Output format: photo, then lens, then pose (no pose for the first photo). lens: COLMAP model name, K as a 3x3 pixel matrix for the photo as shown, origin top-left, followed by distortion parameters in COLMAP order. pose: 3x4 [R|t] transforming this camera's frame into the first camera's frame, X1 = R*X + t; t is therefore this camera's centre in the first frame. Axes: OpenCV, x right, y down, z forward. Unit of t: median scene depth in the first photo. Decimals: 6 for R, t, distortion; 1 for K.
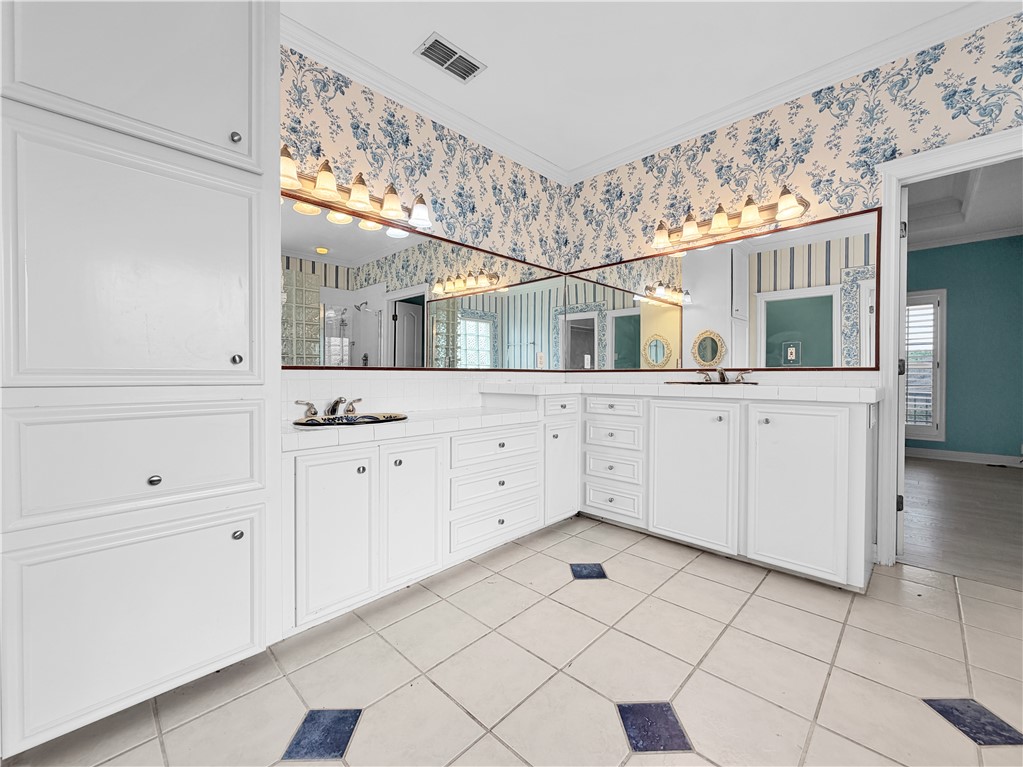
lens RADIAL K [[421.2, 0, 509.0], [0, 421.2, 377.8], [0, 0, 1]] dist [-0.002501, -0.000377]
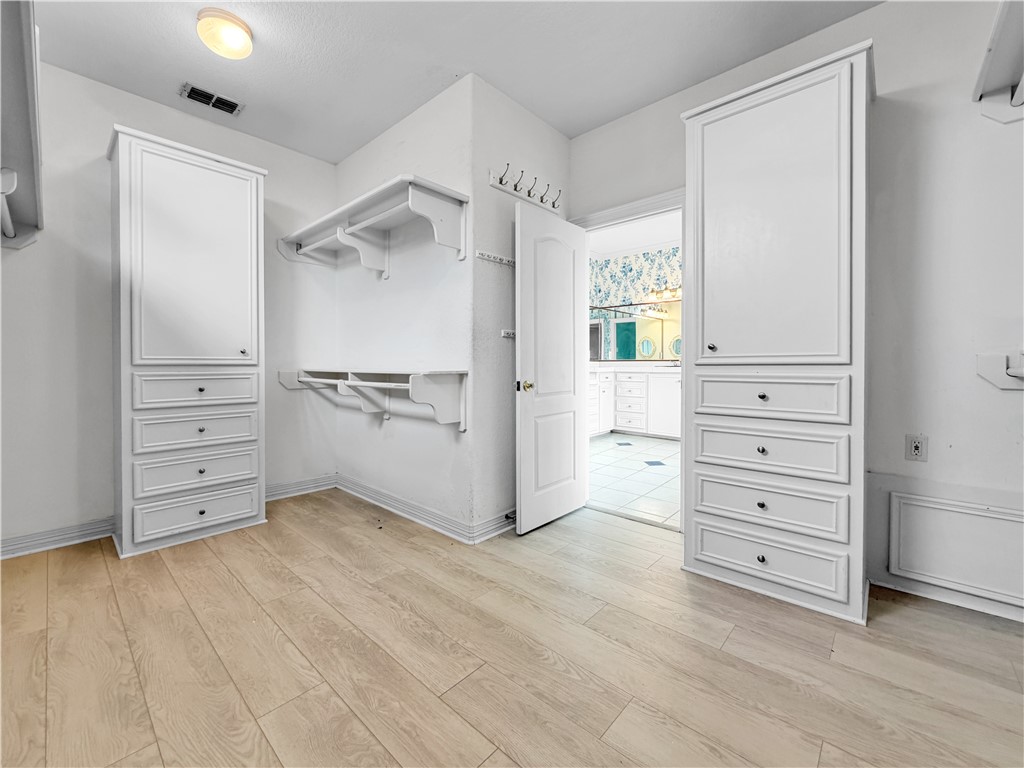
lens RADIAL K [[421.6, 0, 490.2], [0, 421.6, 366.5], [0, 0, 1]] dist [-0.002501, -0.000377]
pose [[0.999999, -0.001592, 0.000295, -0.381076], [0.001592, 0.999997, -0.001757, 0.012119], [-0.000292, 0.001758, 0.999998, -0.930110]]
